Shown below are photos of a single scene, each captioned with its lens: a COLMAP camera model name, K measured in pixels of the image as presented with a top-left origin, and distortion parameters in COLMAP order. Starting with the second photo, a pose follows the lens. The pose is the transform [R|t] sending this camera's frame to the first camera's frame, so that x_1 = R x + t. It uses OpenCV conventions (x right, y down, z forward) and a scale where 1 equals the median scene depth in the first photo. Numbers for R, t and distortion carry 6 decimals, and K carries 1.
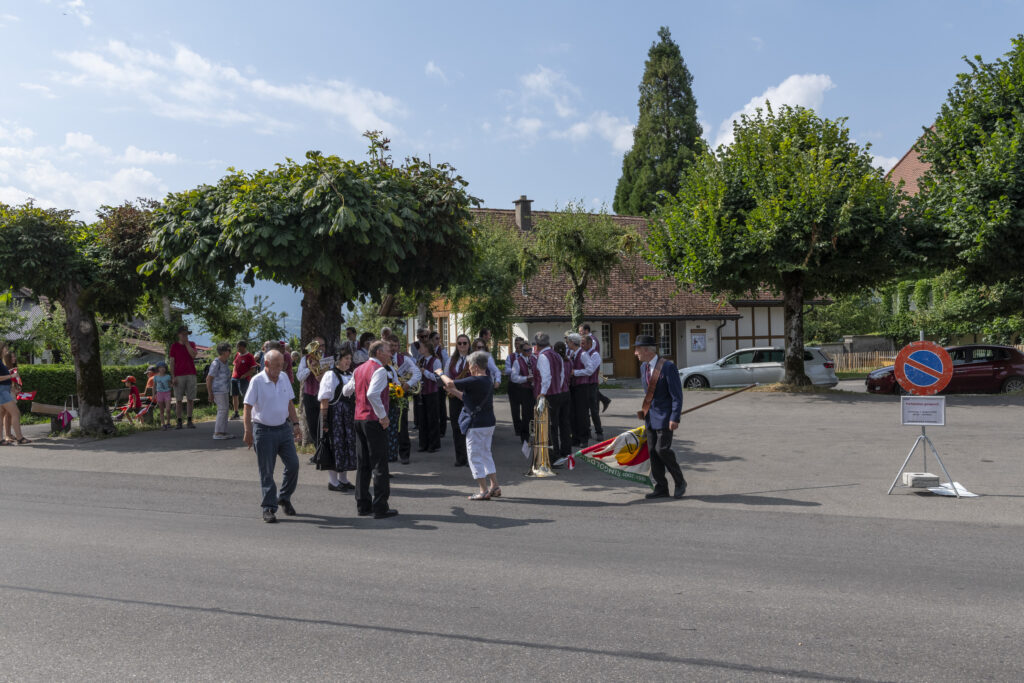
lens RADIAL K [[946.1, 0, 512.0], [0, 946.1, 341.5], [0, 0, 1]] dist [0.003465, 0.005776]
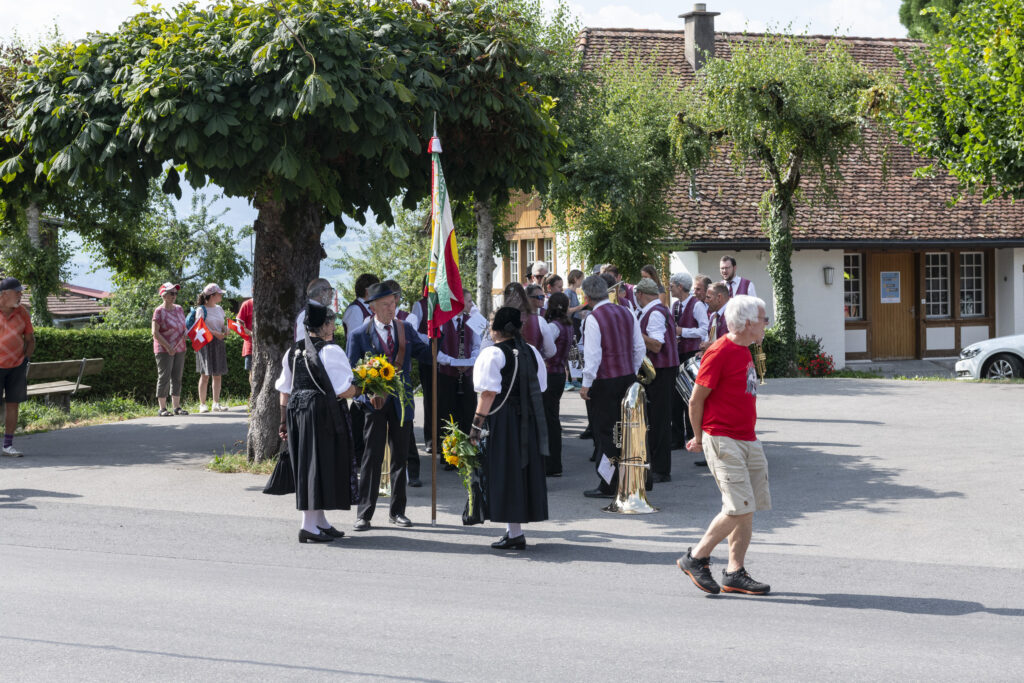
lens RADIAL K [[2012.9, 0, 512.0], [0, 2012.9, 341.5], [0, 0, 1]] dist [-0.000588, -0.071403]
pose [[0.993595, 0.009556, -0.112593, 0.092796], [-0.006172, 0.999520, 0.030368, -0.007296], [0.112829, -0.029478, 0.993177, -0.277680]]
